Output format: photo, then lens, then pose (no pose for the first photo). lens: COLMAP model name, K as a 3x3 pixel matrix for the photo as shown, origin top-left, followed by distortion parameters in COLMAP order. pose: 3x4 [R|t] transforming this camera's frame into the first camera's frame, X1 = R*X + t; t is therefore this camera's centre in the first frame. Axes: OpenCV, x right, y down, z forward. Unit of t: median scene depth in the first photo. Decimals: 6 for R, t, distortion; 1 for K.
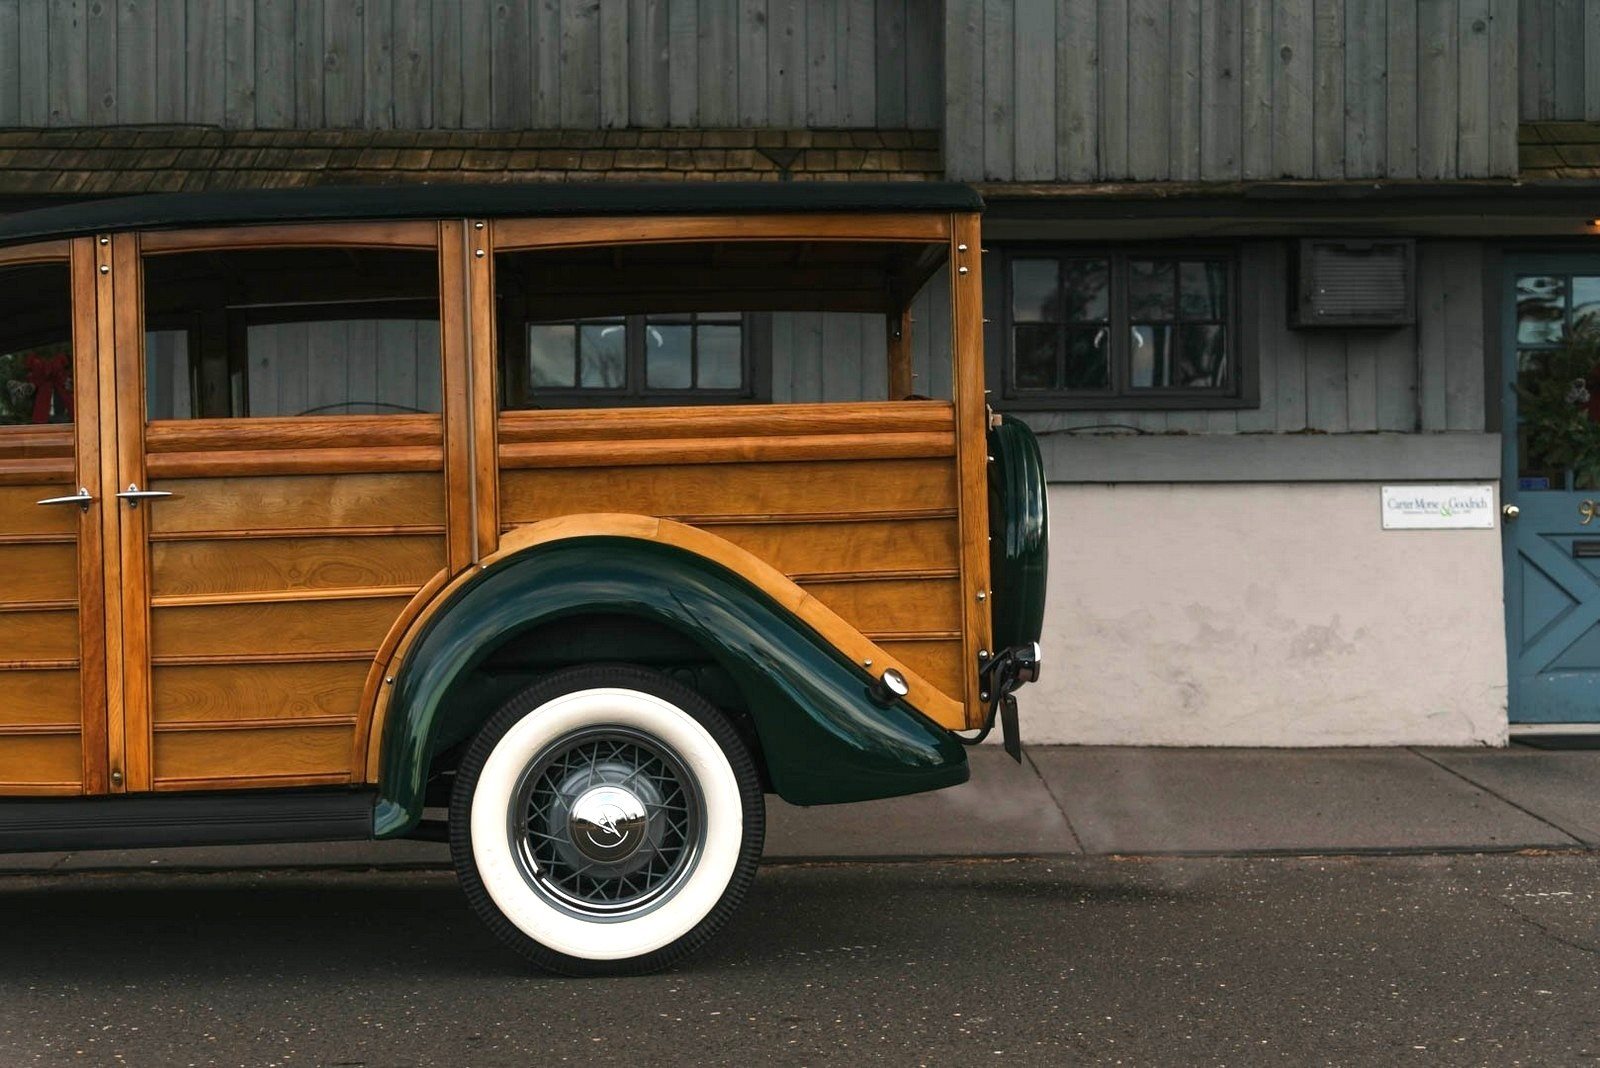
lens RADIAL K [[2287.2, 0, 787.1], [0, 2287.2, 554.7], [0, 0, 1]] dist [0.005723, 0.000000]
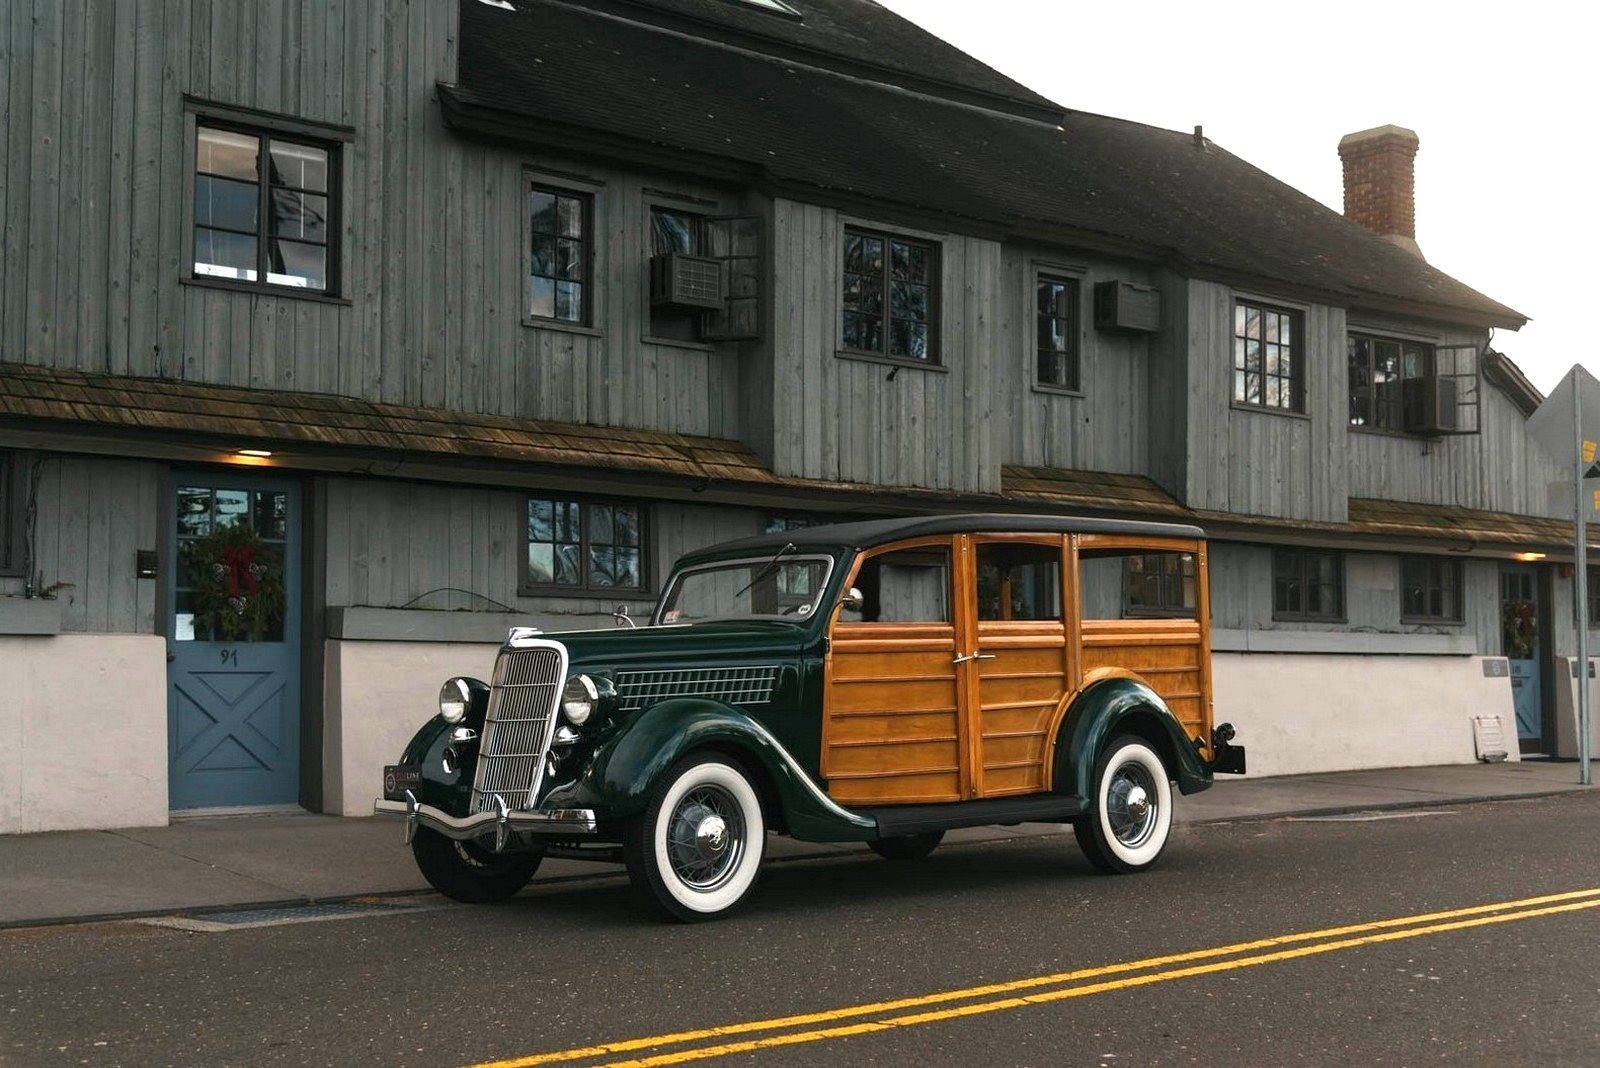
lens RADIAL K [[2016.9, 0, 803.9], [0, 2016.9, 549.6], [0, 0, 1]] dist [0.012874, 0.000000]
pose [[0.758205, 0.046707, 0.650341, -0.903104], [0.001639, 0.997291, -0.073536, 0.006594], [-0.652014, 0.056821, 0.756074, -0.174456]]
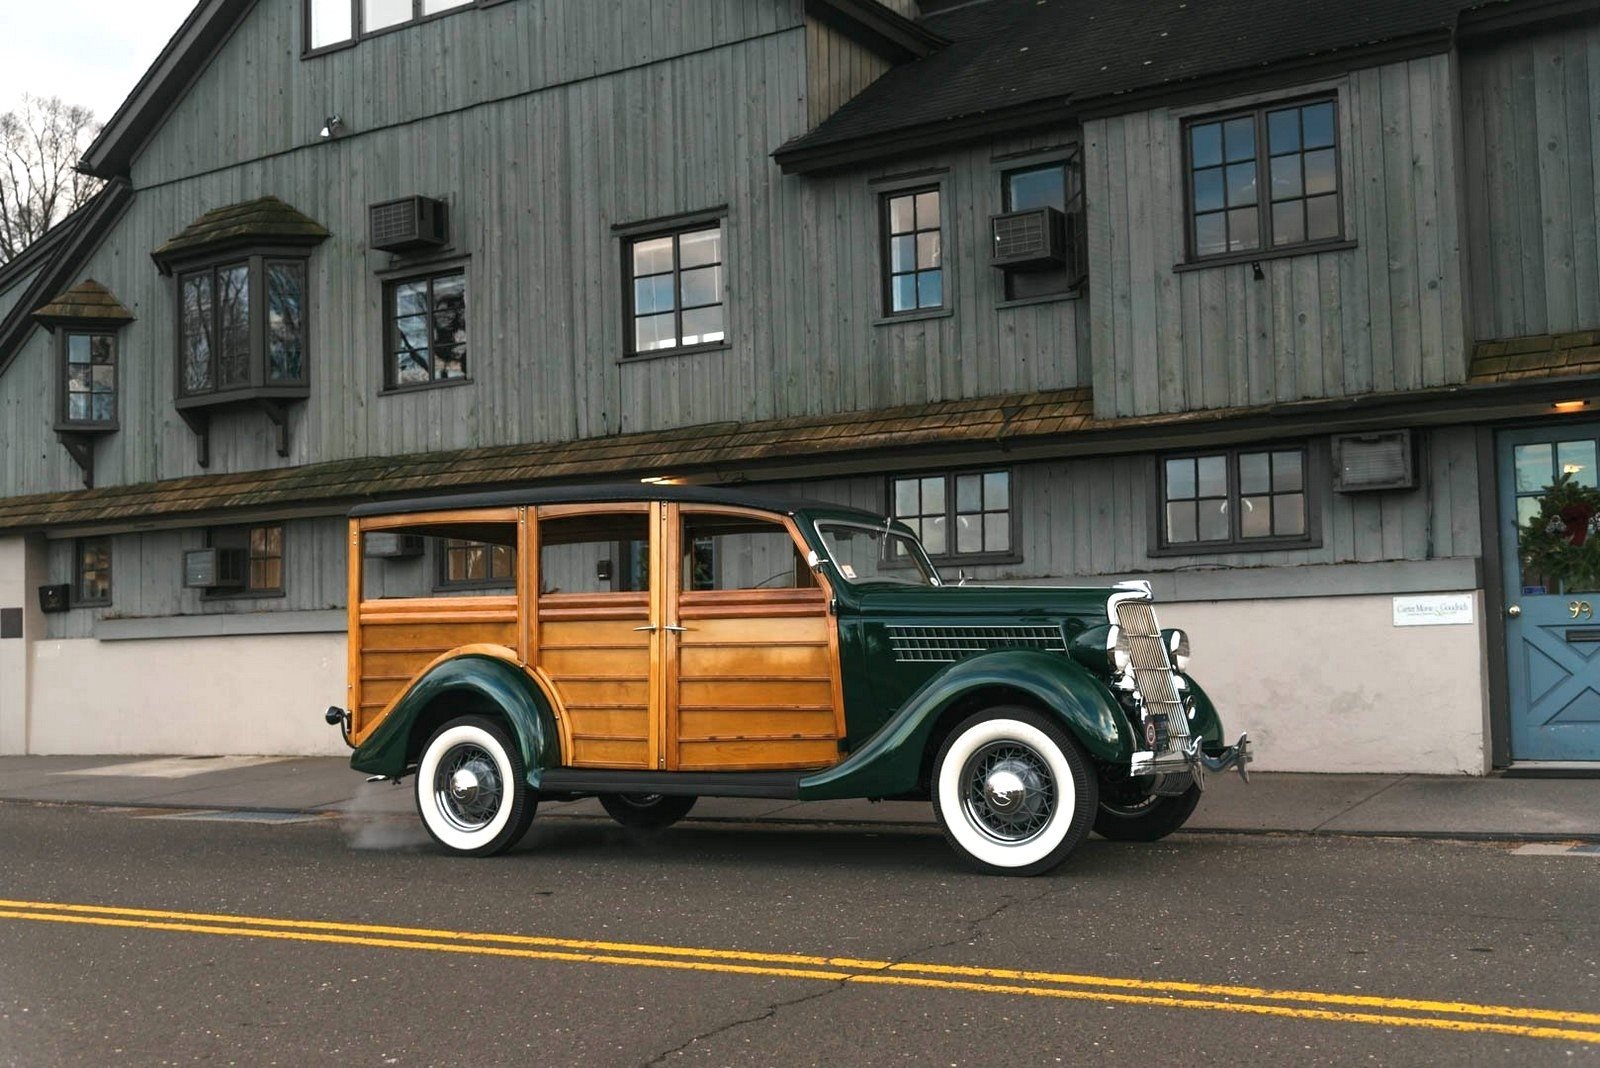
lens RADIAL K [[1714.5, 0, 806.4], [0, 1714.5, 554.0], [0, 0, 1]] dist [0.003786, 0.000000]
pose [[0.861274, -0.047666, -0.505901, 0.501173], [0.020889, 0.998070, -0.058475, -0.000703], [0.507712, 0.039795, 0.860607, -0.150946]]
